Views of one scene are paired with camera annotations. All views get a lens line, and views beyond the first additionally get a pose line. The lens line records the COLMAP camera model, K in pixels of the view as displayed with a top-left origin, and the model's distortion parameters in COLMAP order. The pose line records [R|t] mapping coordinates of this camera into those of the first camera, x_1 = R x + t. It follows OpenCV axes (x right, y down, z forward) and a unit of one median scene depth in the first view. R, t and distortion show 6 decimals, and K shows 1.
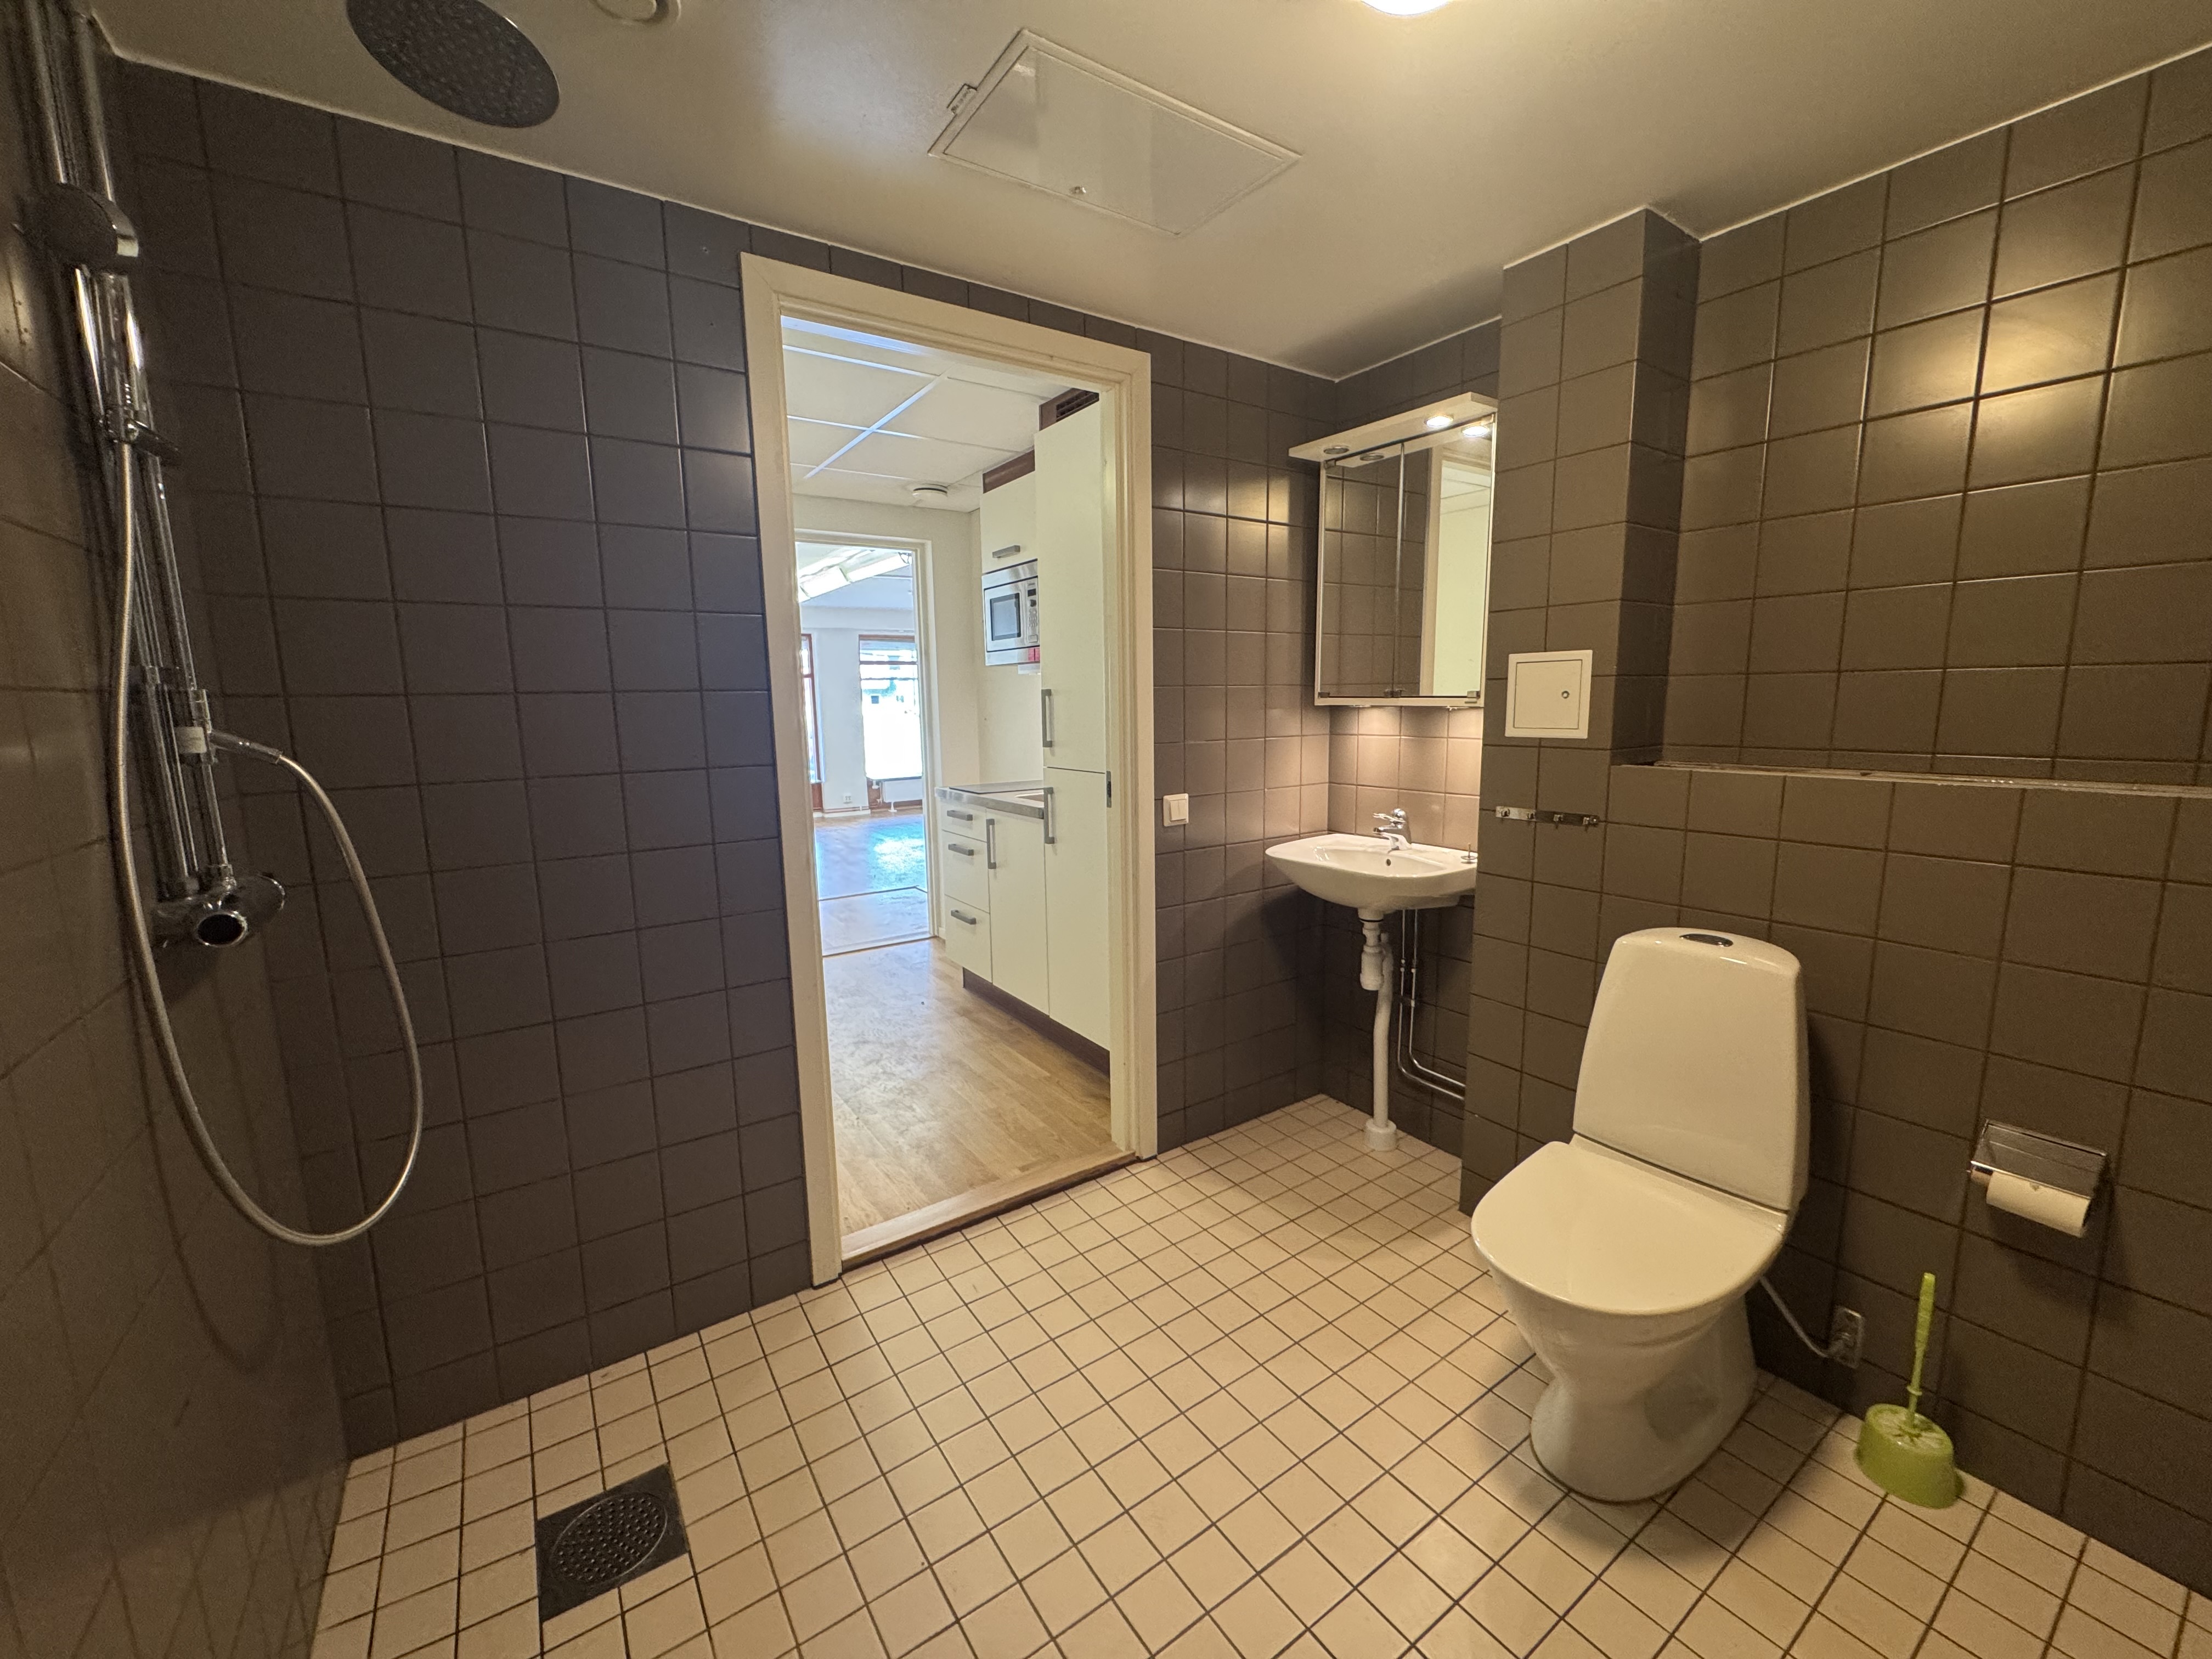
lens RADIAL K [[884.0, 0, 1106.0], [0, 884.0, 829.5], [0, 0, 1]] dist [-0.000558, -0.000131]
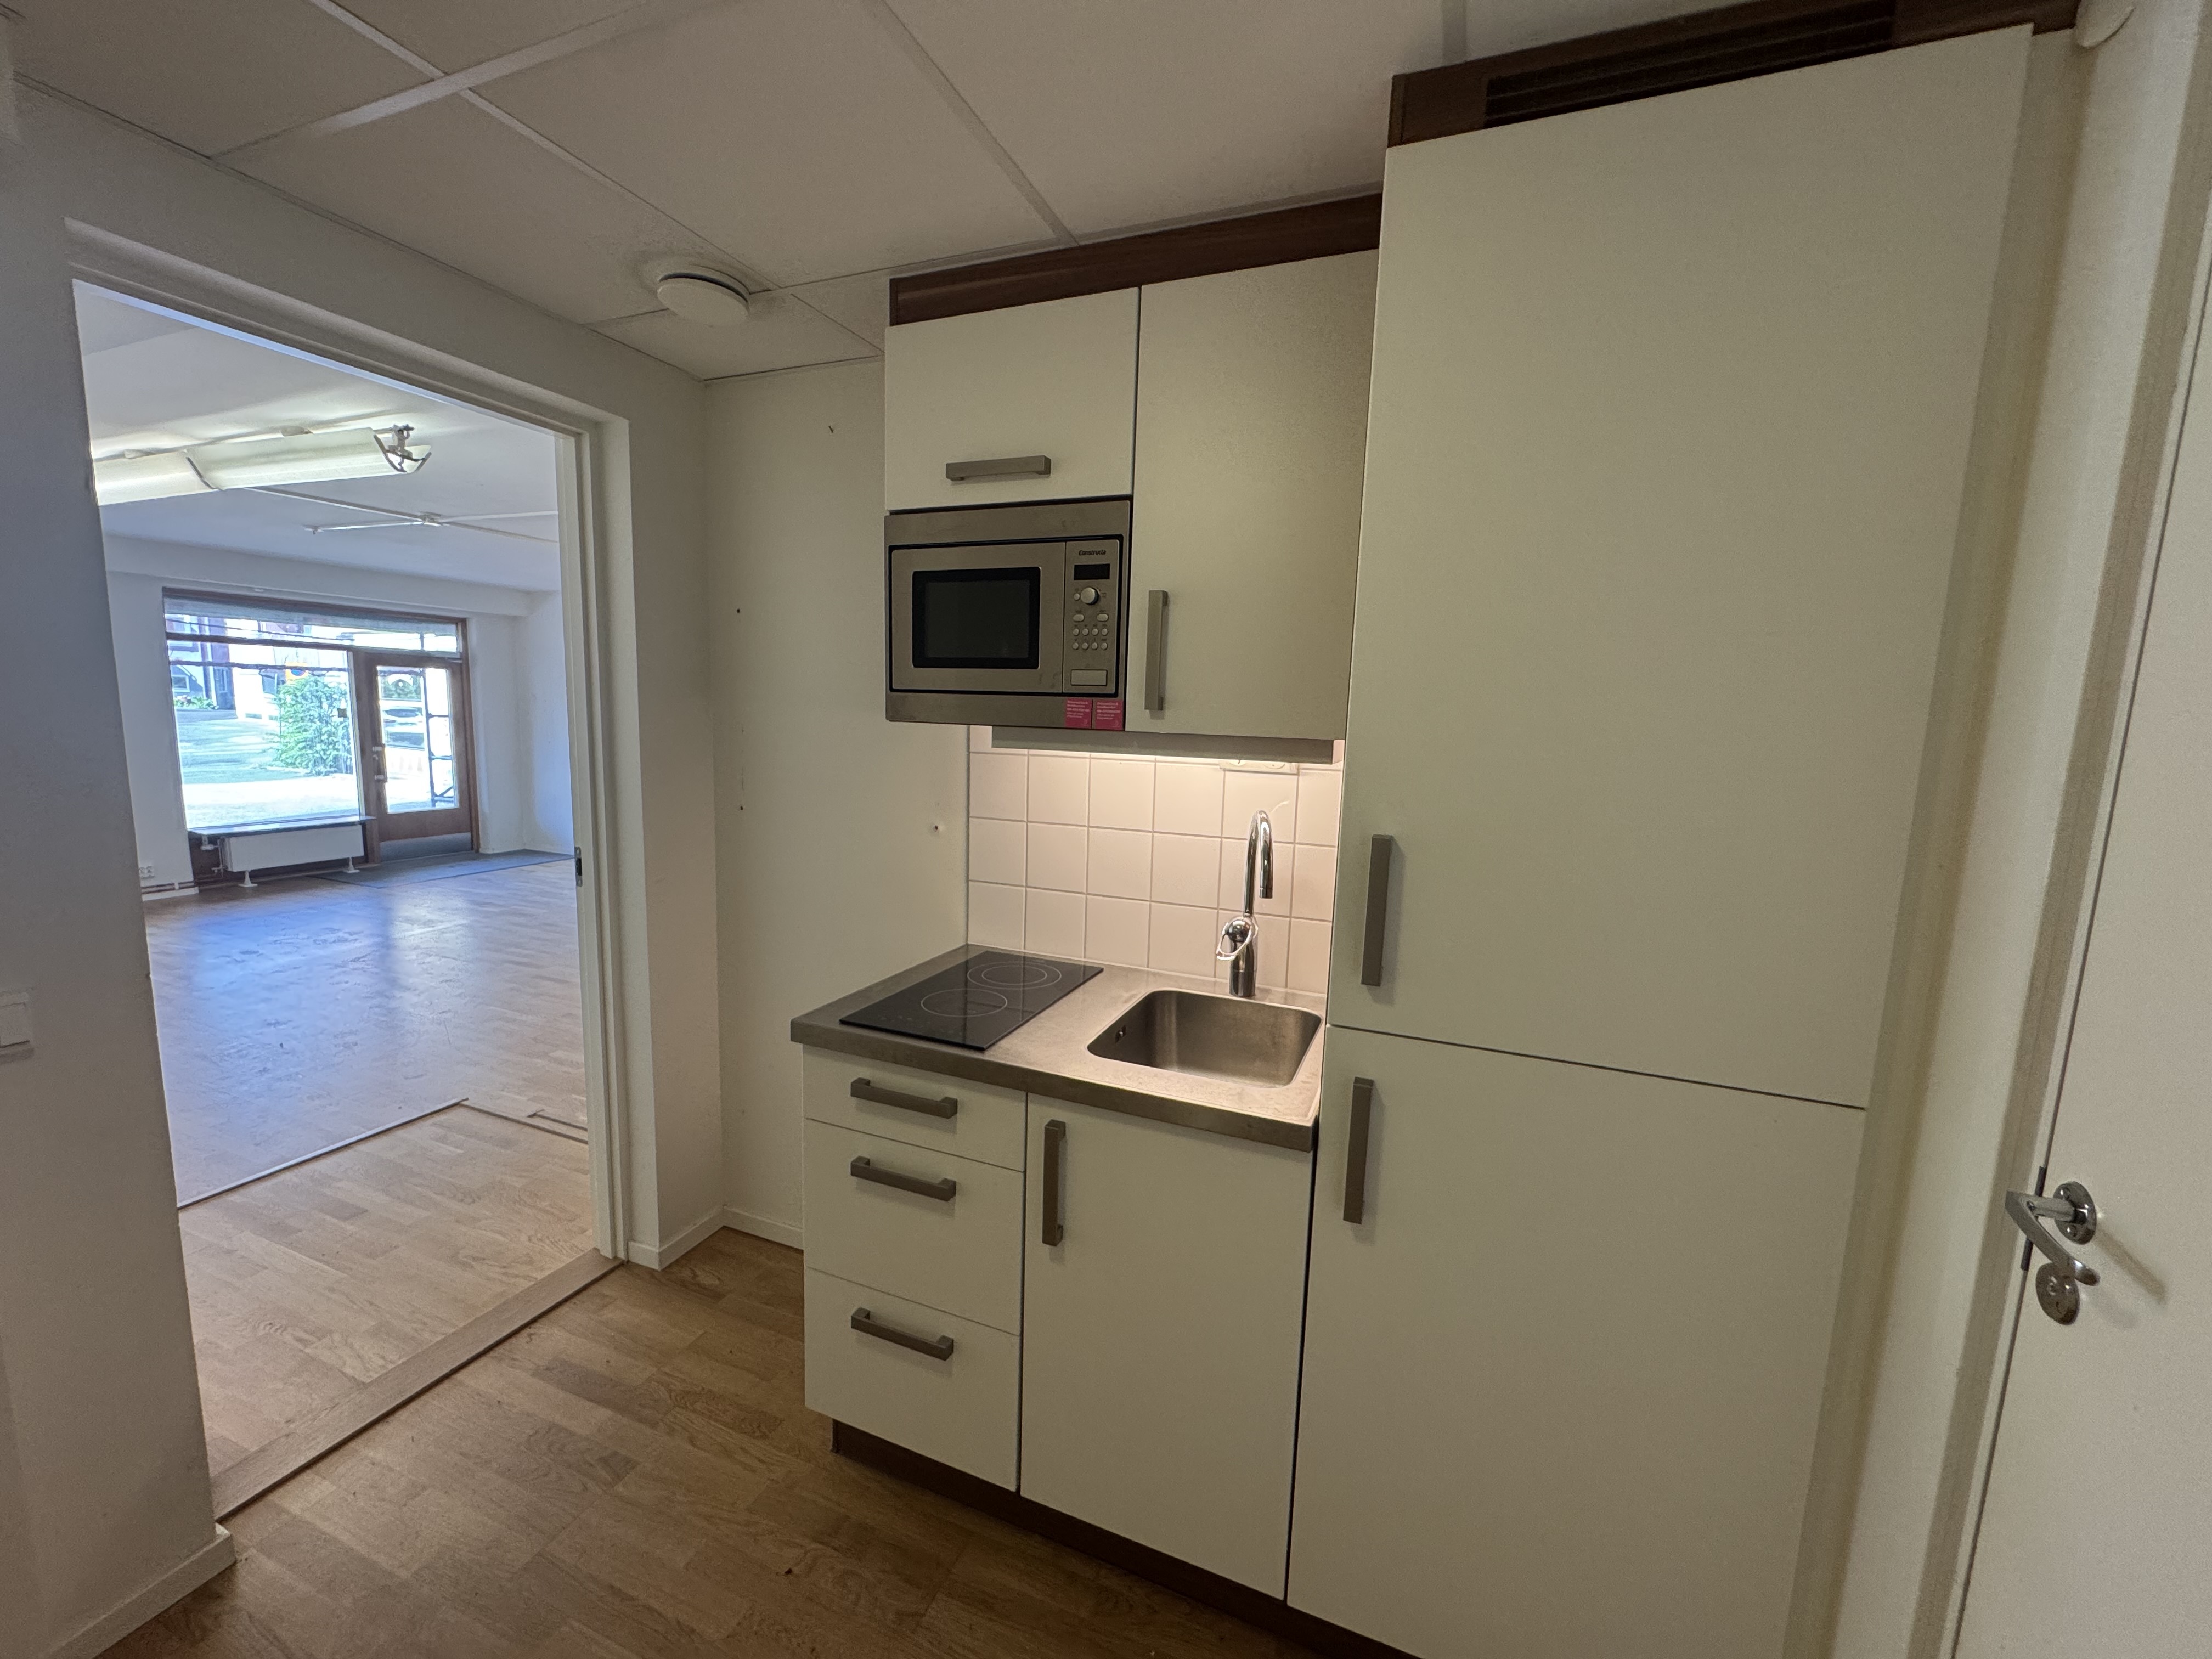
lens RADIAL K [[884.0, 0, 1106.0], [0, 884.0, 829.5], [0, 0, 1]] dist [-0.000558, -0.000131]
pose [[0.831666, -0.031908, 0.554359, -0.268902], [0.036841, 0.999319, 0.002249, -0.119278], [-0.554053, 0.018553, 0.832274, 0.531499]]
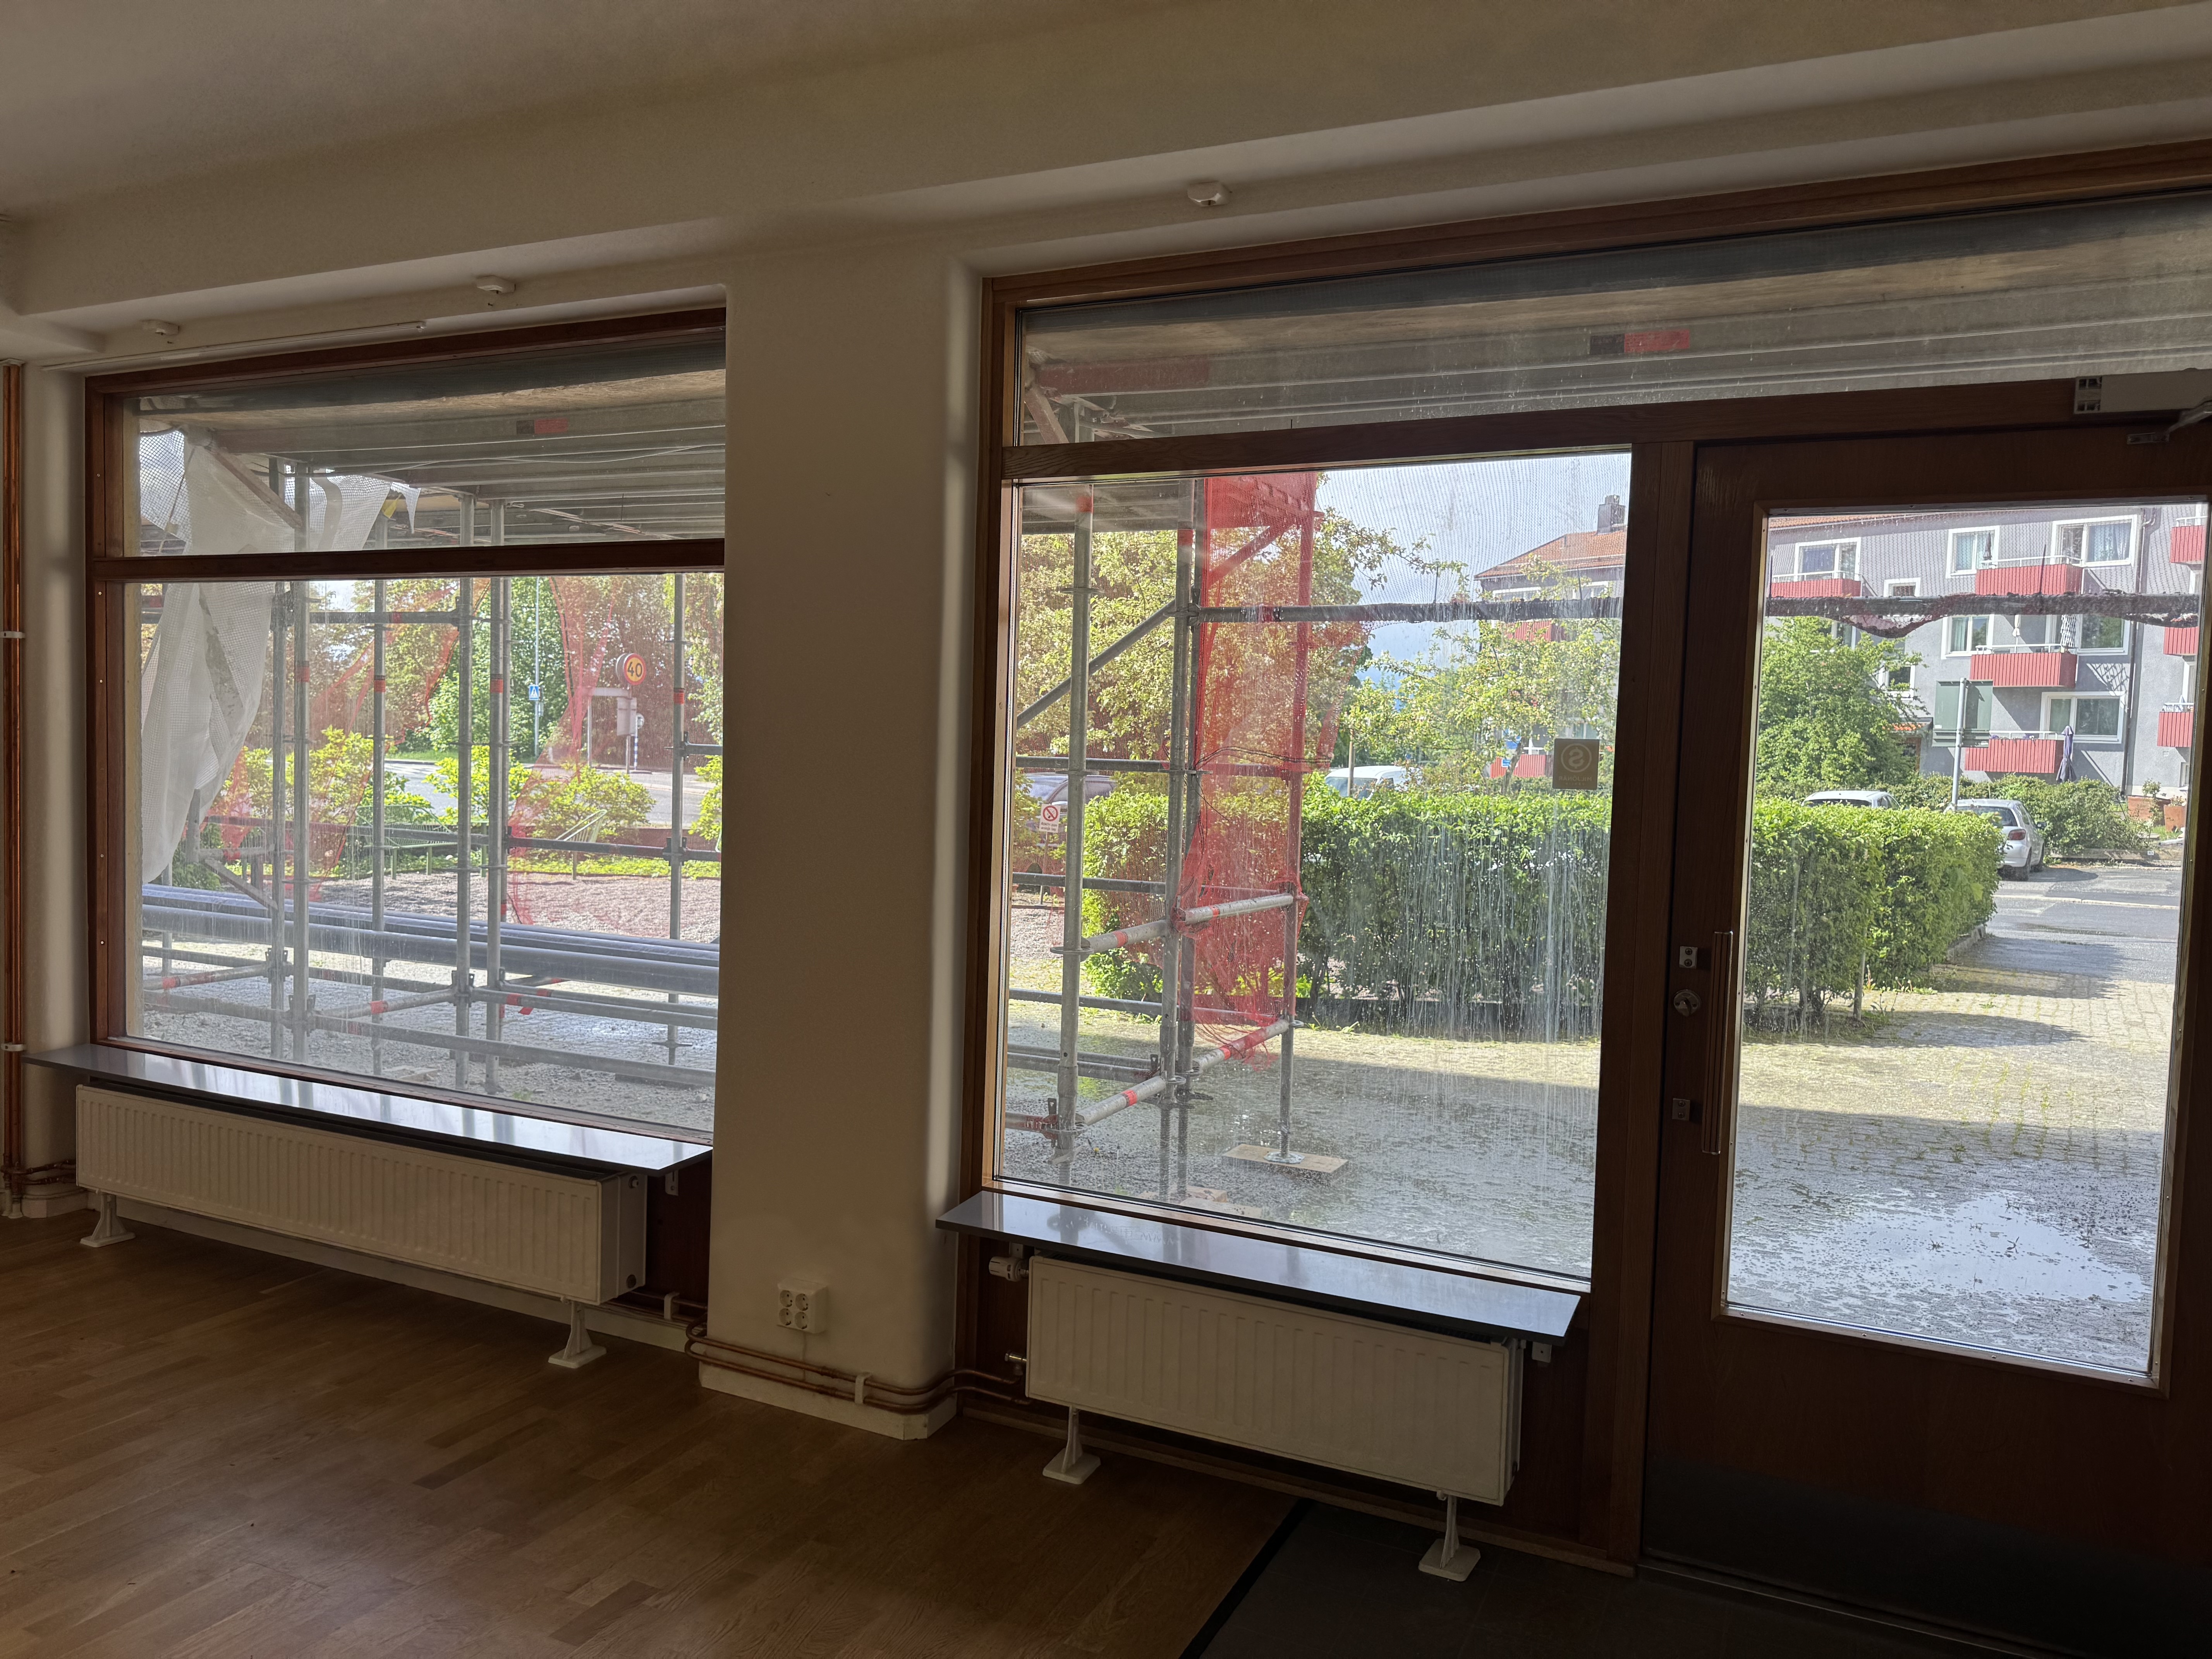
lens RADIAL K [[1572.2, 0, 1106.0], [0, 1572.2, 829.5], [0, 0, 1]] dist [0.097757, -0.192744]
pose [[0.504155, 0.078447, -0.860043, -0.079711], [-0.169102, 0.985555, -0.009232, -0.371479], [0.846896, 0.150090, 0.510138, 2.625907]]
